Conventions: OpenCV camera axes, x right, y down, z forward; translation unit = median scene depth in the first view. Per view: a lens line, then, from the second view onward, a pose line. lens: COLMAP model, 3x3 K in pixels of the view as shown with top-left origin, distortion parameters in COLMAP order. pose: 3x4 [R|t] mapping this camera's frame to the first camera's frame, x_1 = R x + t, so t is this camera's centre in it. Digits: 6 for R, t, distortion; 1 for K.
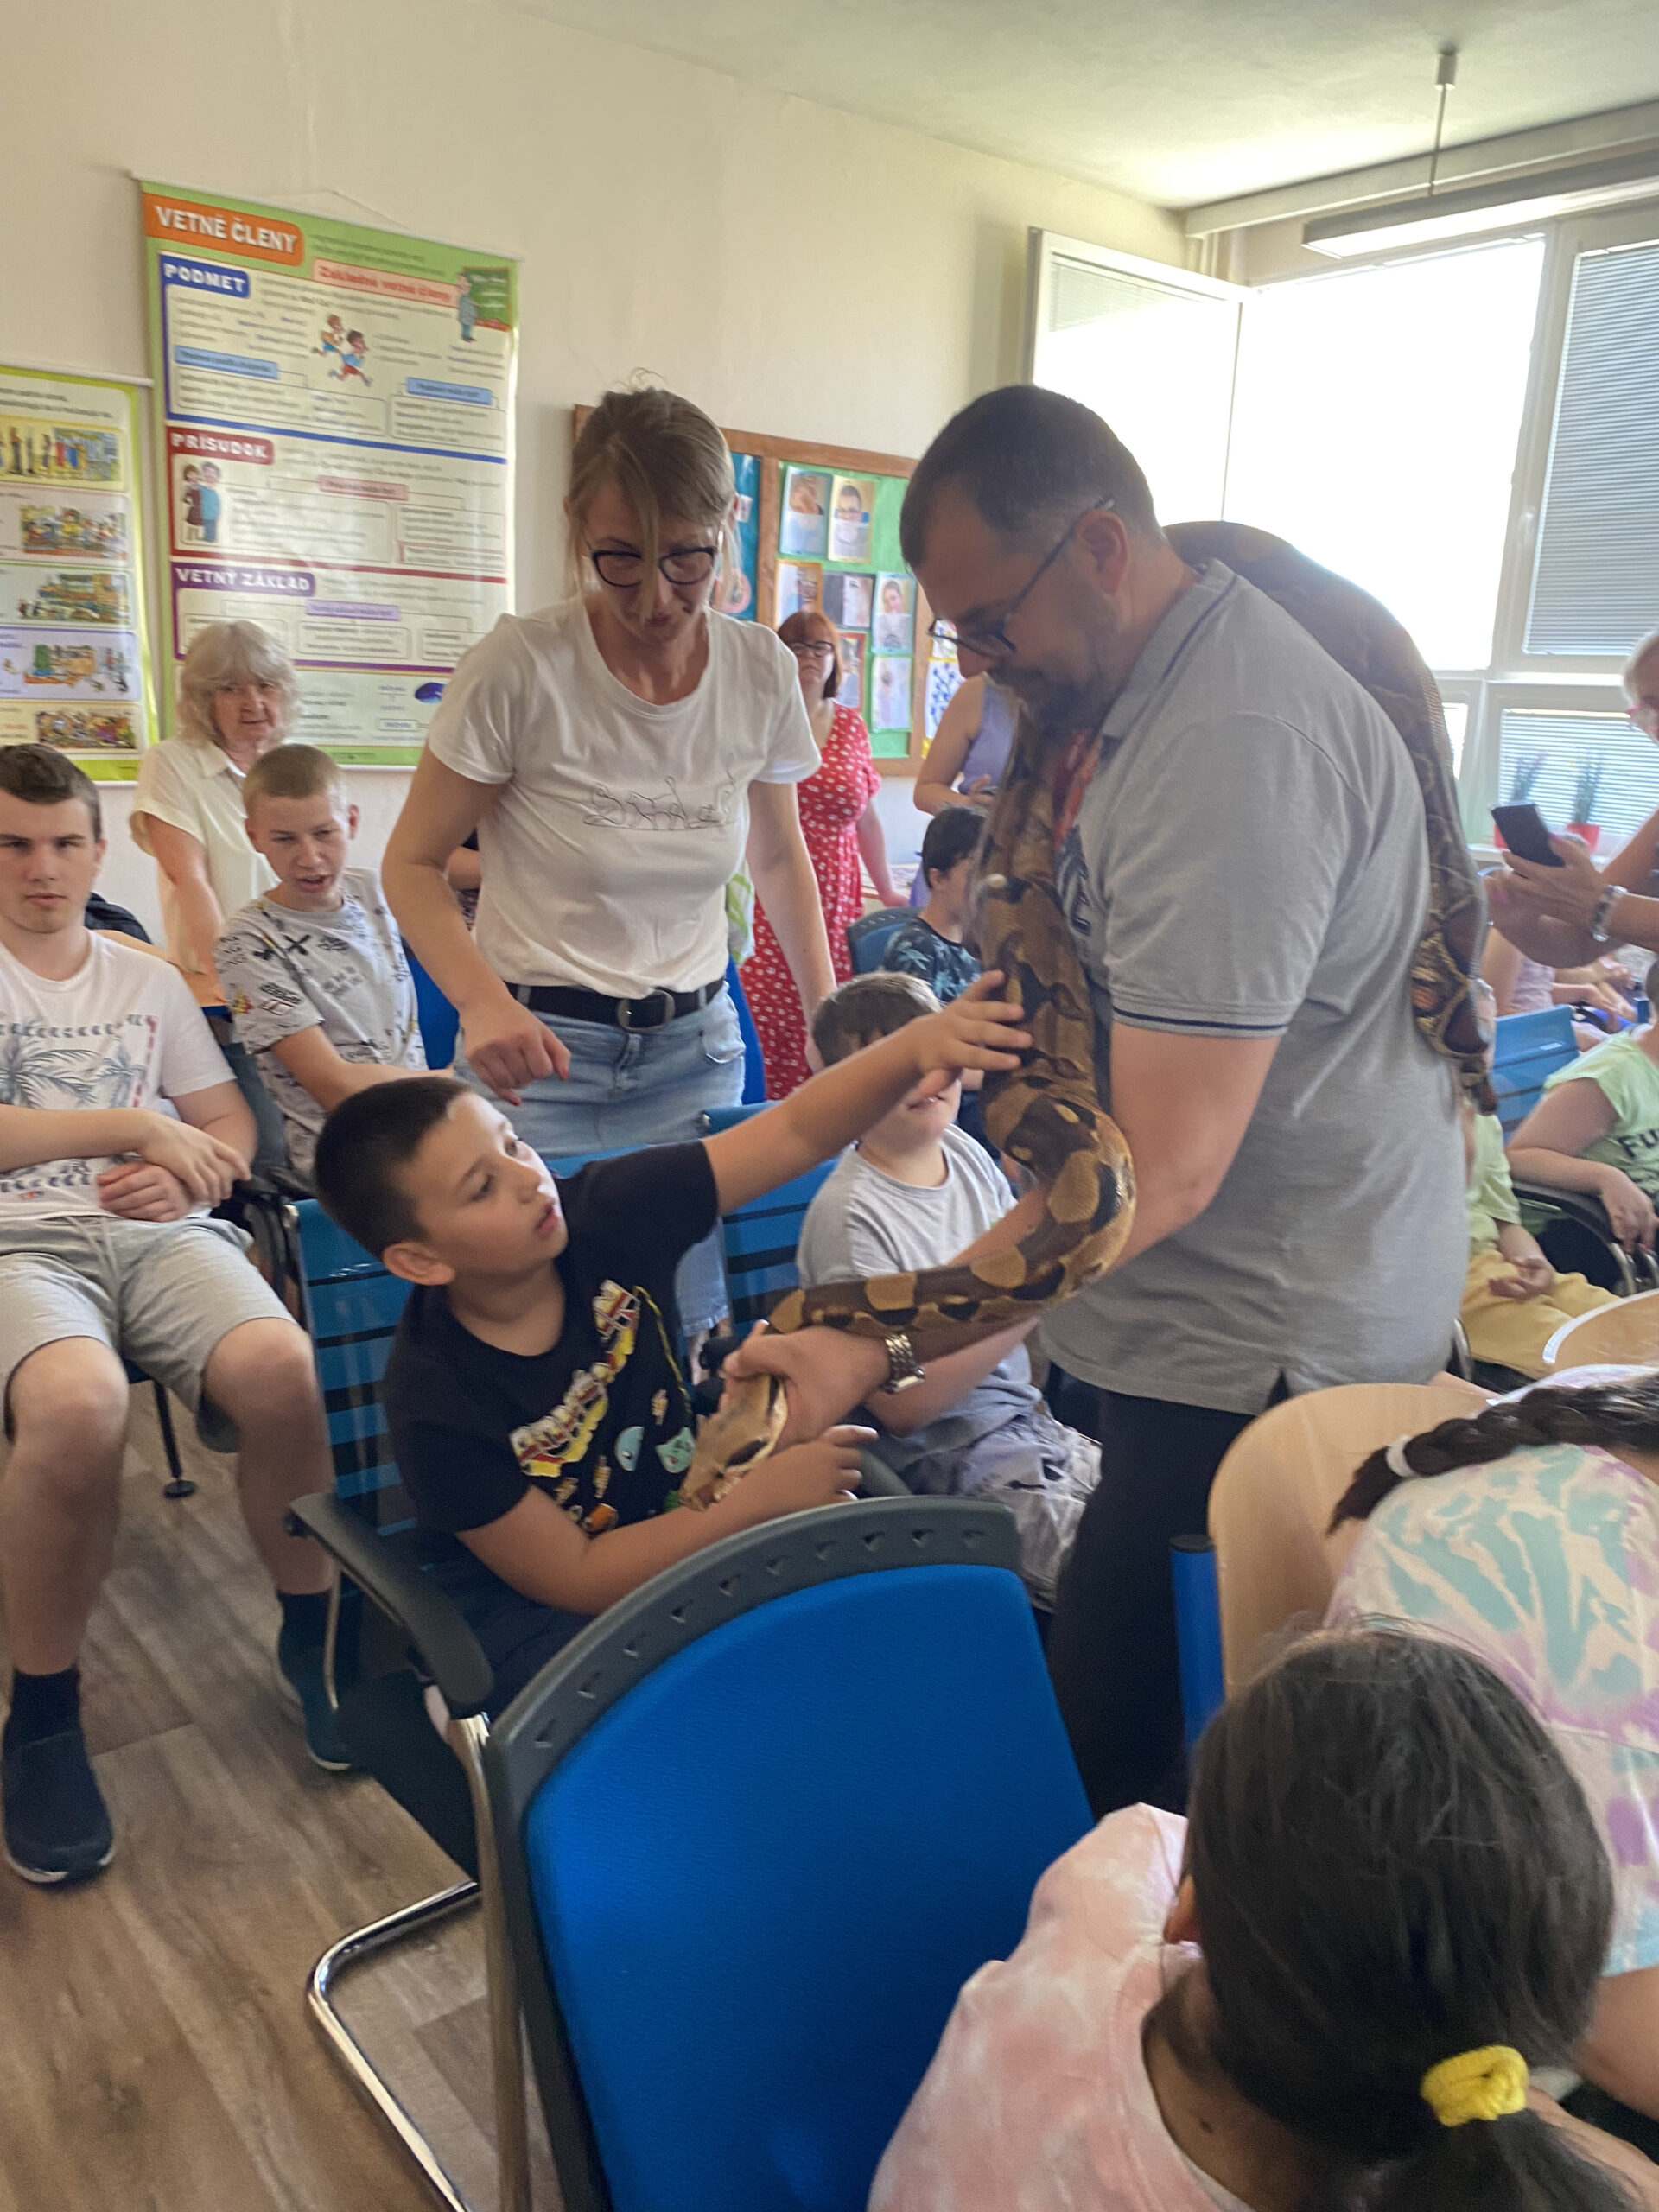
lens RADIAL K [[1675.4, 0, 812.3], [0, 1675.4, 1086.0], [0, 0, 1]] dist [0.000065, -0.011046]
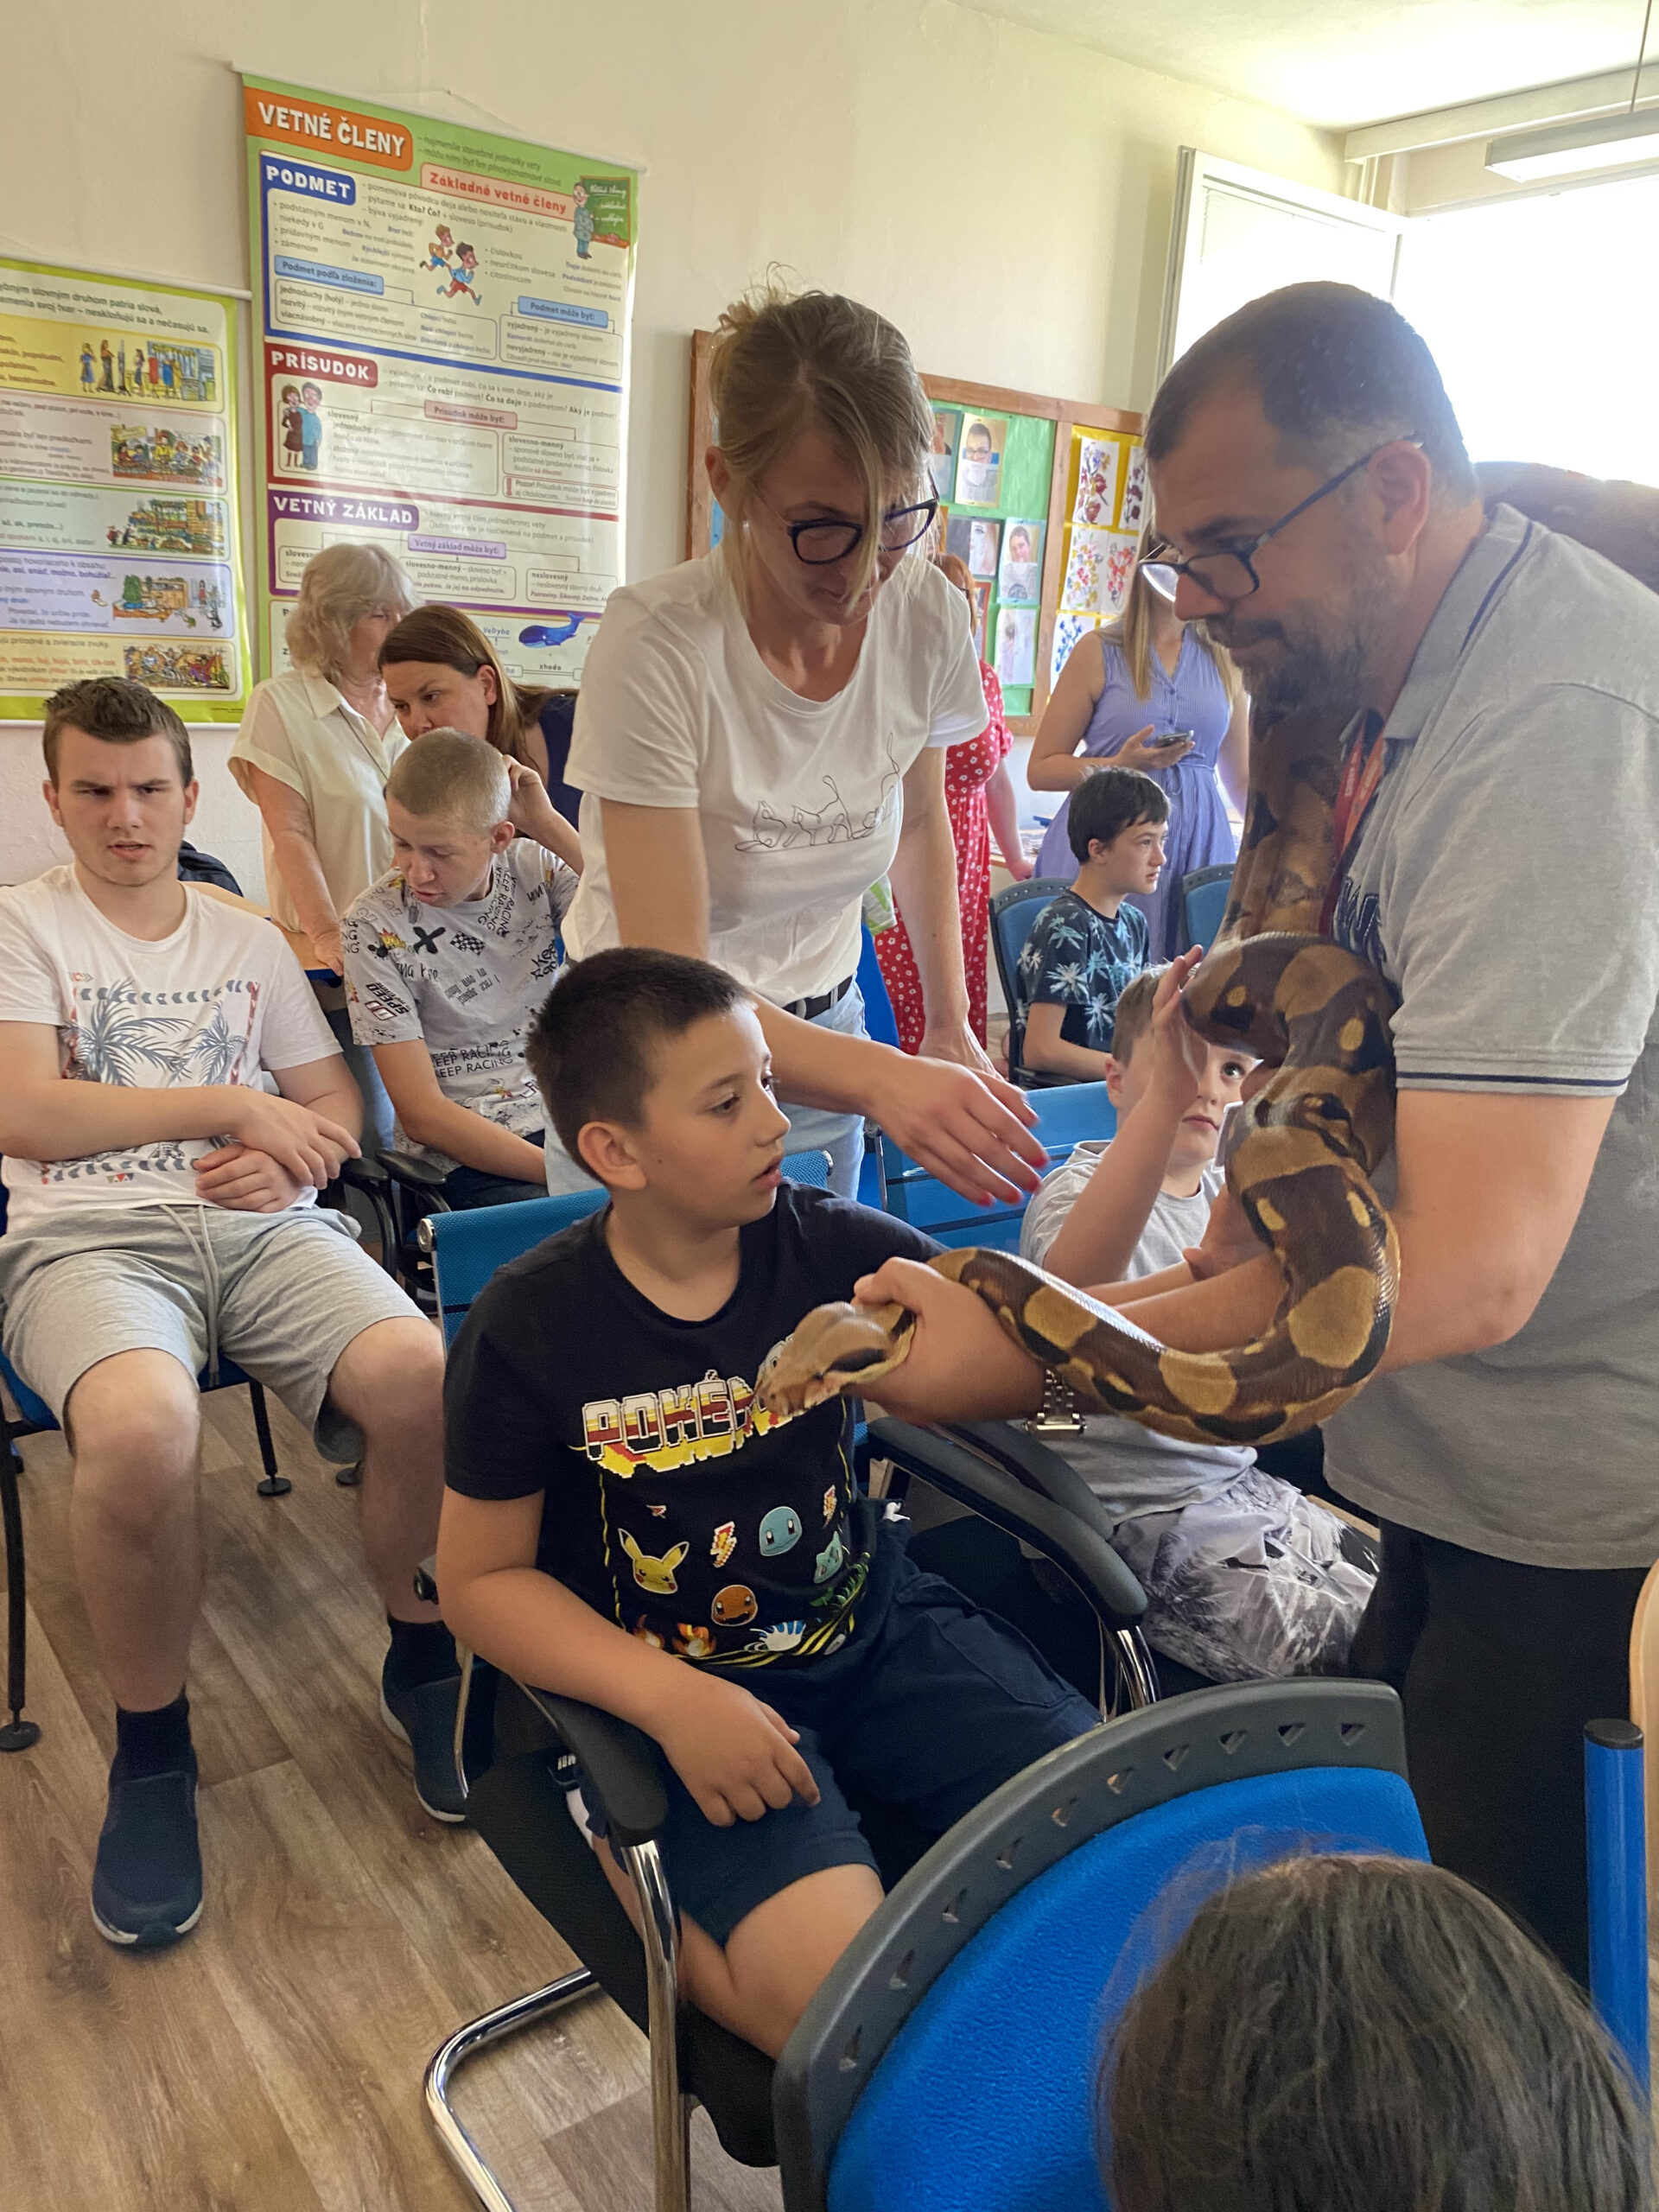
lens RADIAL K [[1675.4, 0, 851.1], [0, 1675.4, 1116.1], [0, 0, 1]] dist [0.000065, -0.011046]
pose [[0.999418, 0.027511, -0.020157, -0.056551], [-0.026594, 0.998659, 0.044425, -0.024168], [0.021352, -0.043863, 0.998809, 0.106297]]
